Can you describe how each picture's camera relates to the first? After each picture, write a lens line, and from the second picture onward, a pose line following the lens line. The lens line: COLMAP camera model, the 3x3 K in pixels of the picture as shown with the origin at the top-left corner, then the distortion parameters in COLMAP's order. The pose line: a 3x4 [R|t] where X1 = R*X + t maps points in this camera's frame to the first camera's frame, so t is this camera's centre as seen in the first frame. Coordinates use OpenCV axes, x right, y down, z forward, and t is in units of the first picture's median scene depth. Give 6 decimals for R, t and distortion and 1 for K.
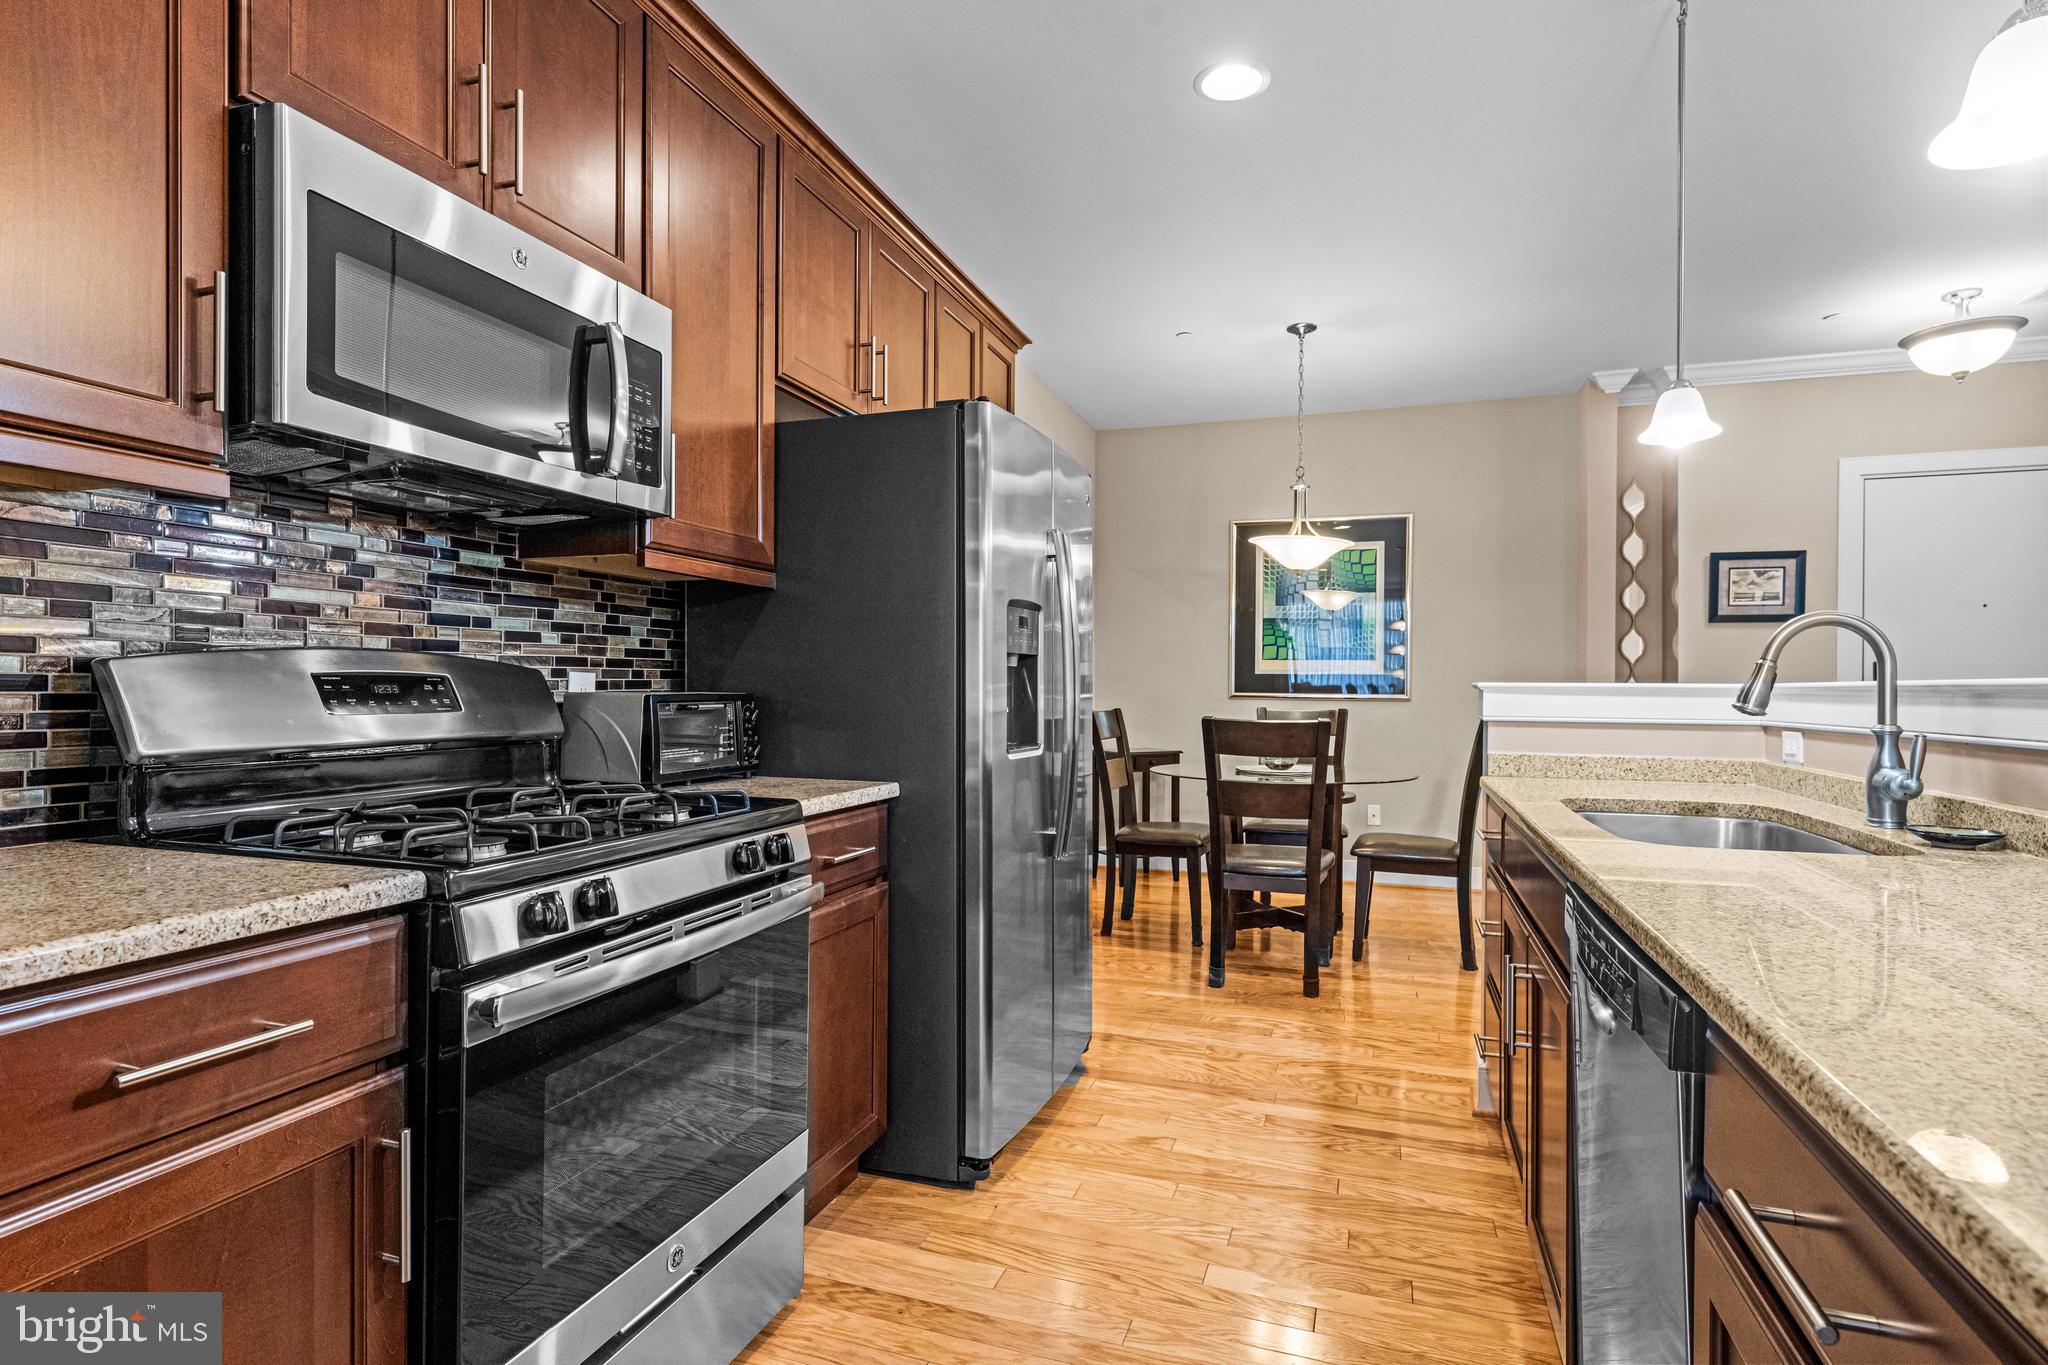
lens RADIAL K [[1034.3, 0, 1026.8], [0, 1034.3, 691.6], [0, 0, 1]] dist [0.007934, -0.003085]
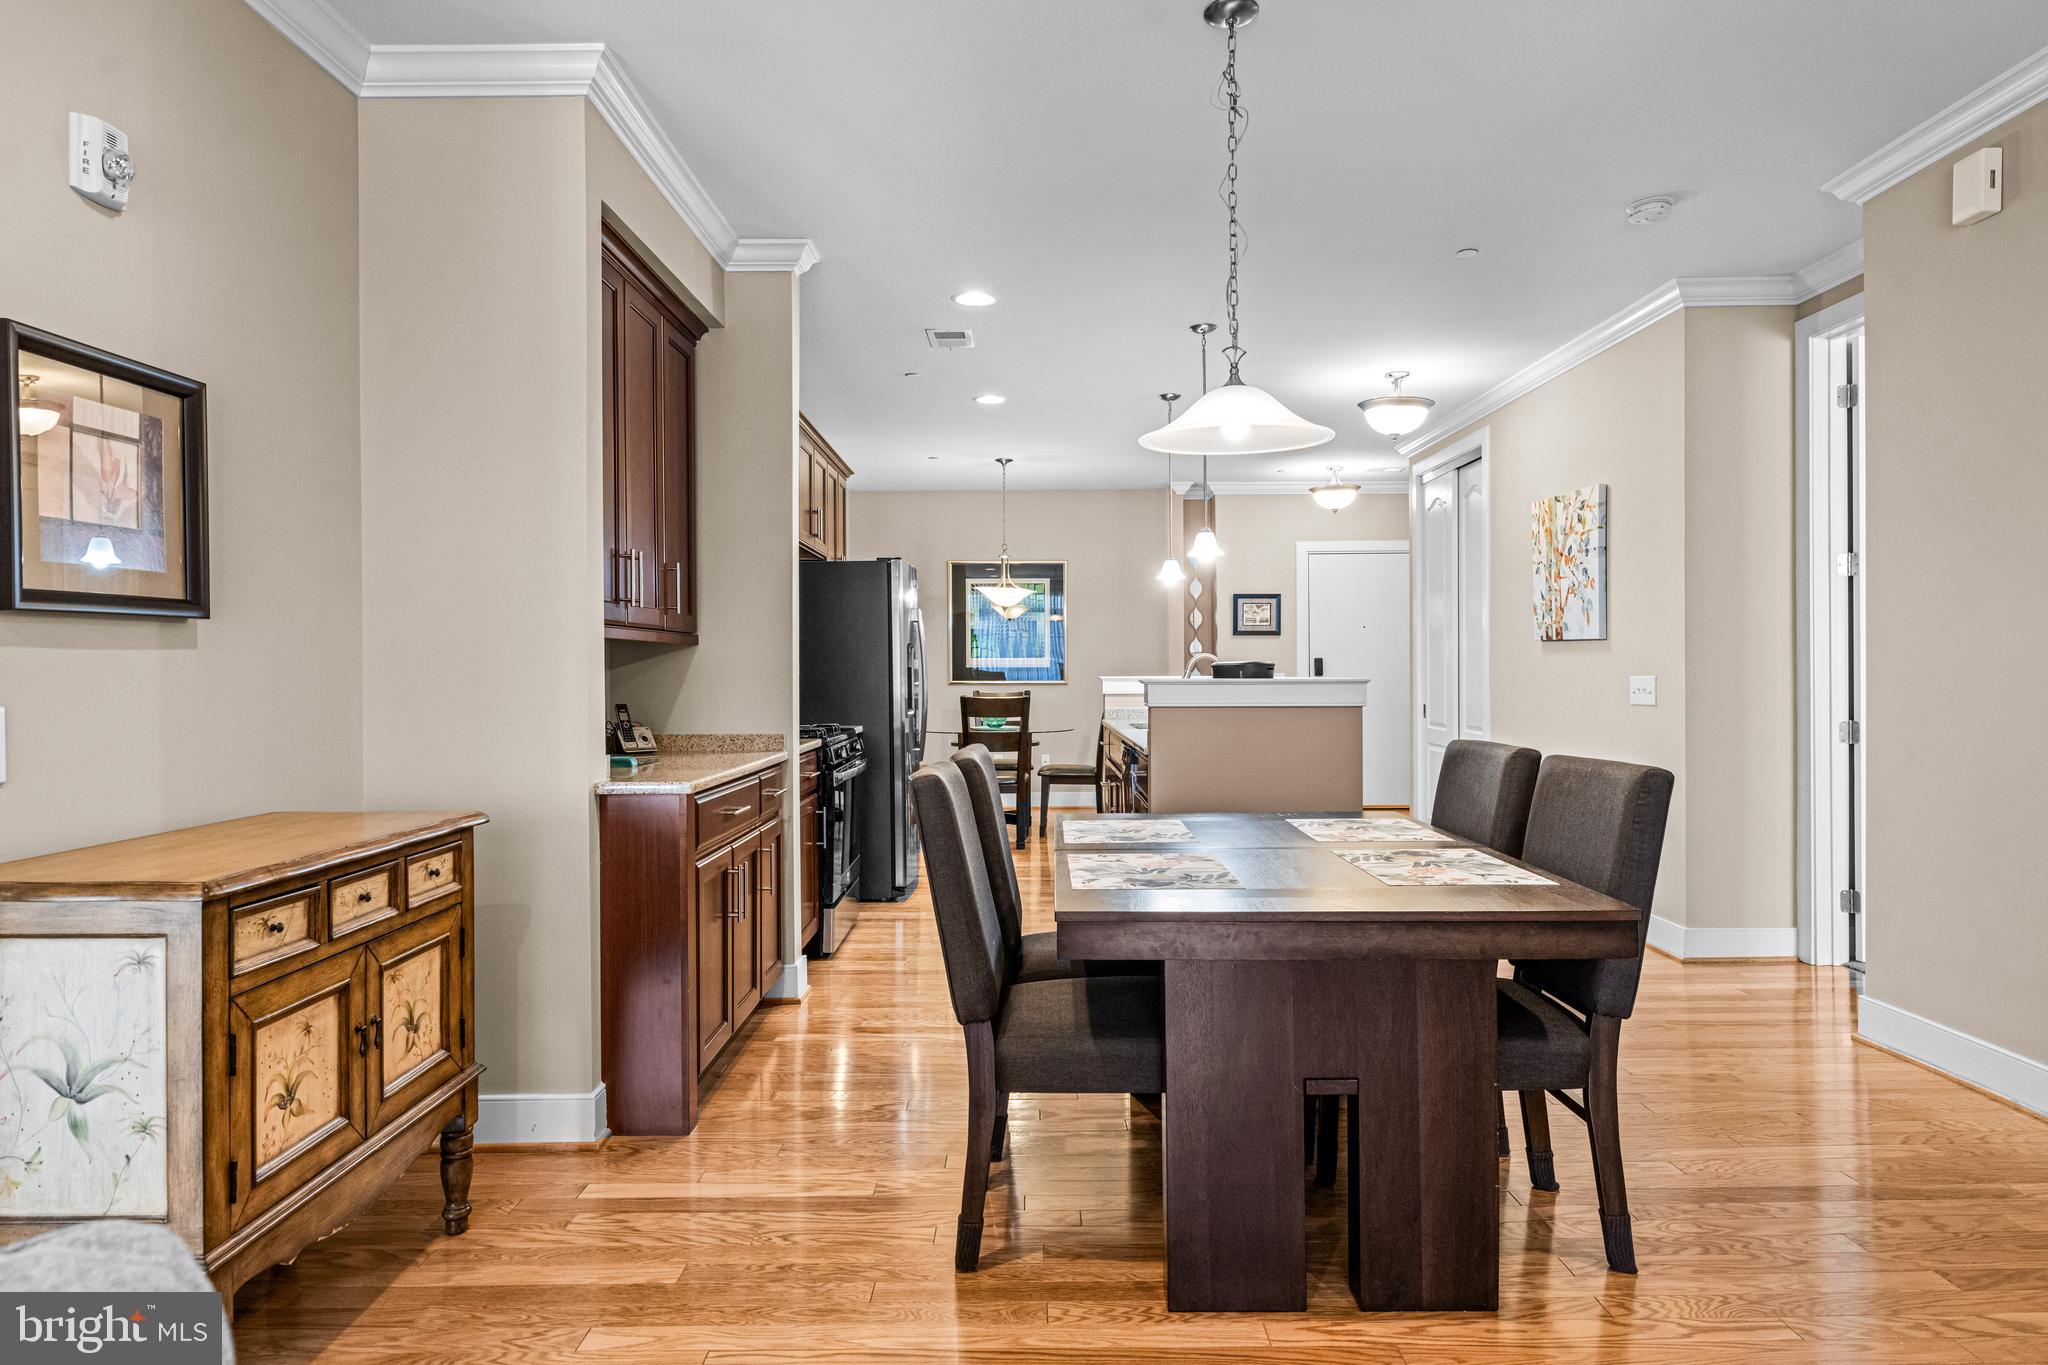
lens RADIAL K [[1198.7, 0, 1033.5], [0, 1198.7, 678.1], [0, 0, 1]] dist [0.005330, -0.000073]
pose [[0.944570, -0.014270, 0.327999, -1.280021], [0.013532, 0.999898, 0.004532, -0.046056], [-0.328031, 0.000158, 0.944667, -3.259608]]
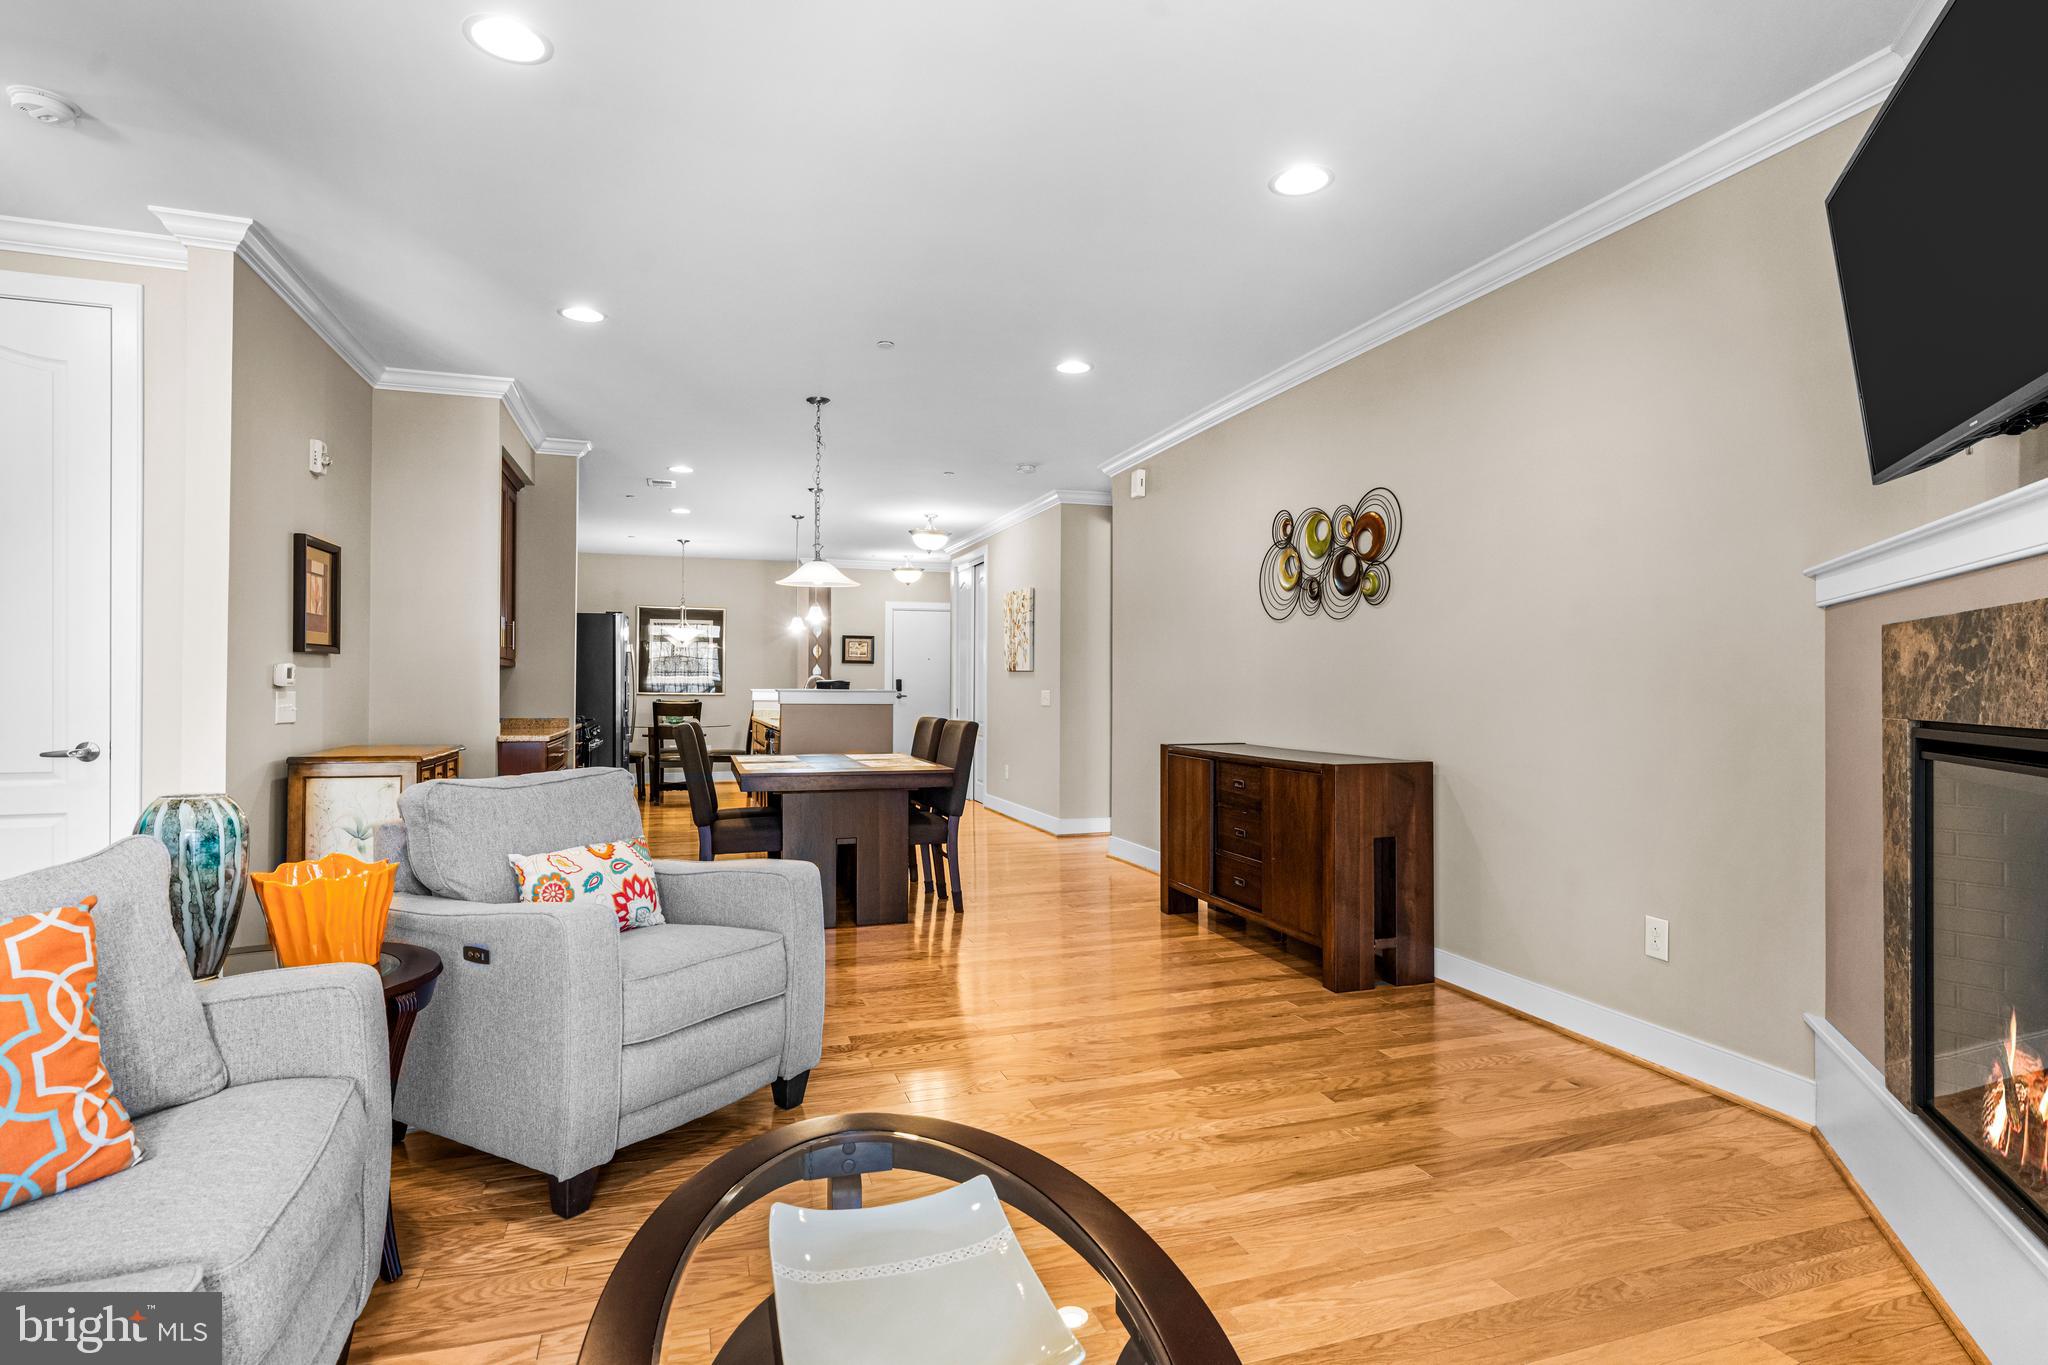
lens RADIAL K [[1034.3, 0, 1017.8], [0, 1034.3, 682.7], [0, 0, 1]] dist [0.007934, -0.003085]
pose [[0.796588, 0.001290, 0.604521, -2.266259], [0.002553, 0.999982, -0.005498, -0.021218], [-0.604517, 0.005923, 0.796570, -5.502659]]
